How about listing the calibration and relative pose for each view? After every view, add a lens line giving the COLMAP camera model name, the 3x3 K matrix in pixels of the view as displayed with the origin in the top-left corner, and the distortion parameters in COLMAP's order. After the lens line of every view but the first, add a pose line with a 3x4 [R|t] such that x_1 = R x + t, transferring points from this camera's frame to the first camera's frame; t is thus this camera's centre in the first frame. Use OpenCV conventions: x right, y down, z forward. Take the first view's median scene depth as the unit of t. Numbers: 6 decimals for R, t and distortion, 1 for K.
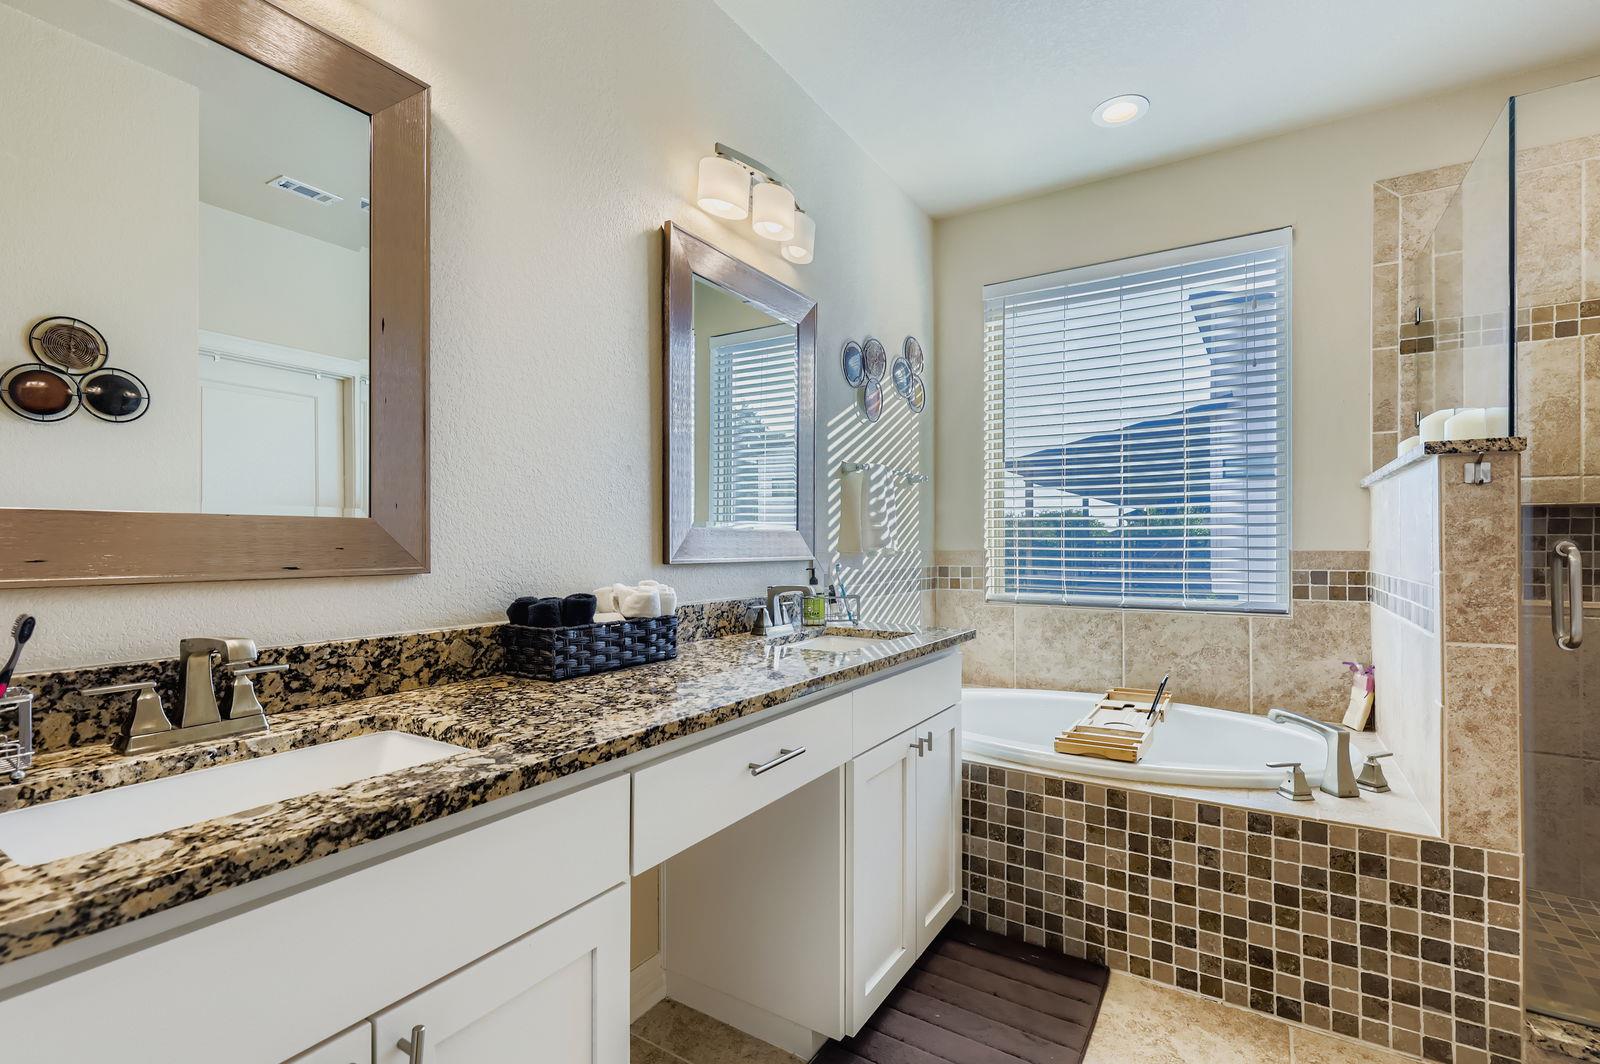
lens RADIAL K [[726.9, 0, 797.8], [0, 726.9, 540.6], [0, 0, 1]] dist [0.003172, -0.001033]
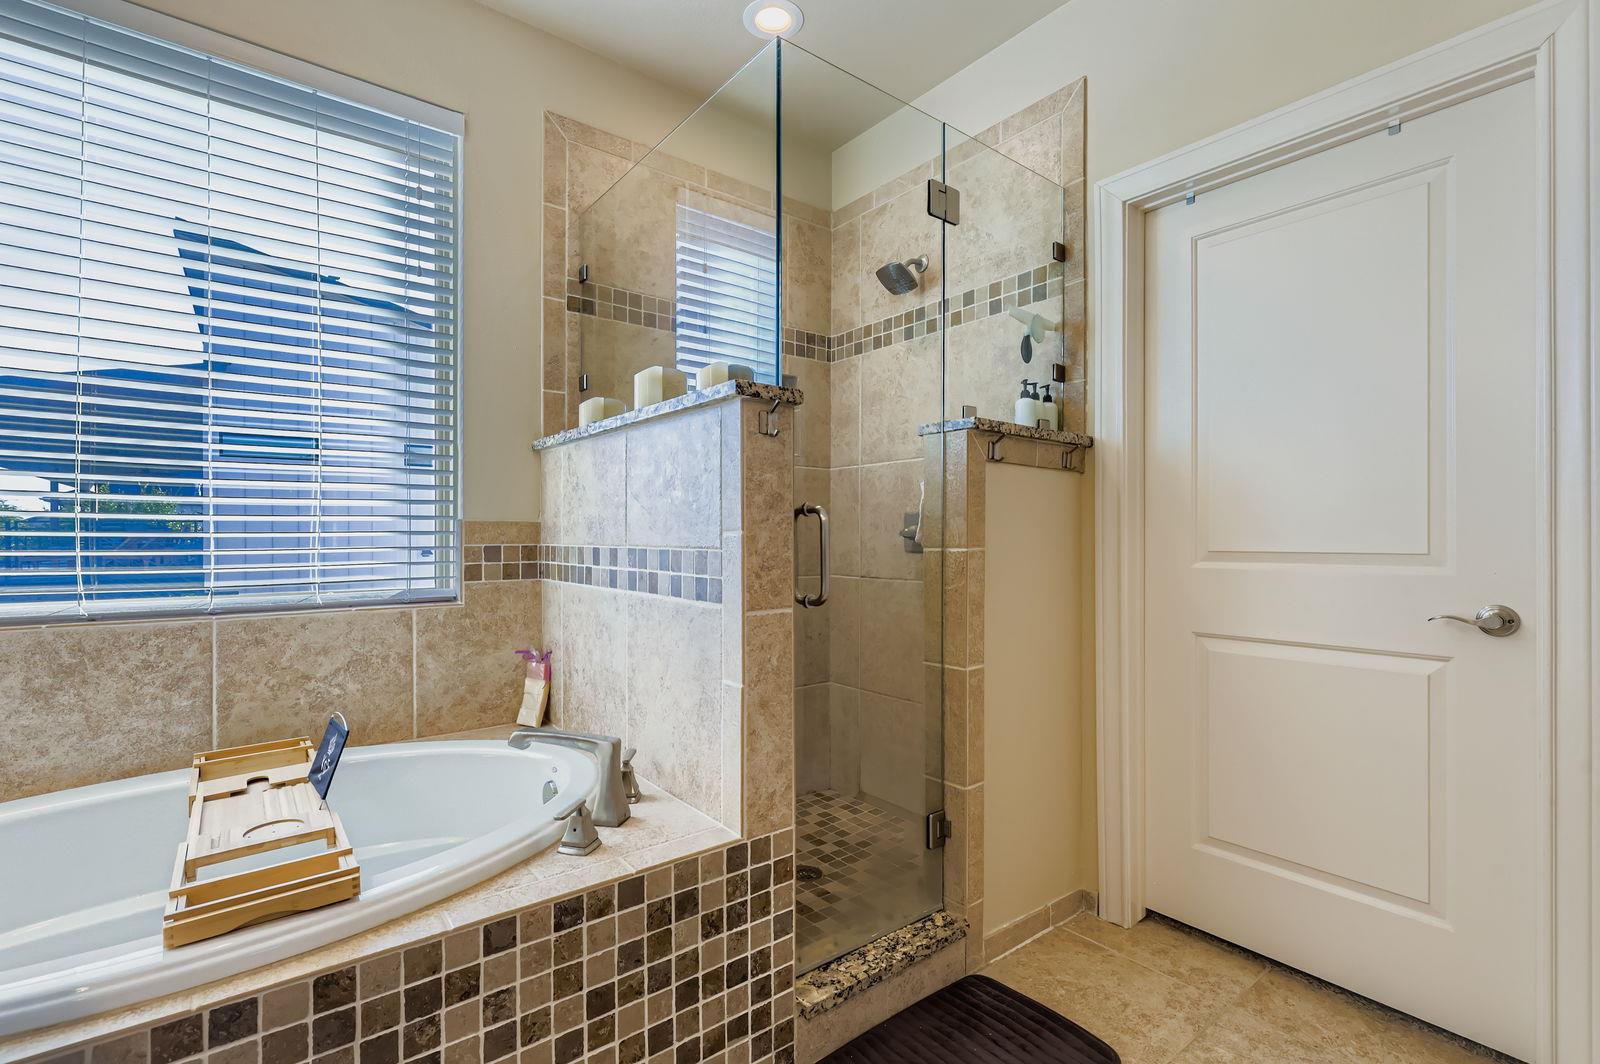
lens RADIAL K [[726.9, 0, 789.9], [0, 726.9, 536.0], [0, 0, 1]] dist [0.003172, -0.001033]
pose [[0.341808, 0.001287, 0.939769, 0.070206], [-0.004883, 0.999988, 0.000407, 0.037692], [-0.939757, -0.004727, 0.341810, 0.524751]]
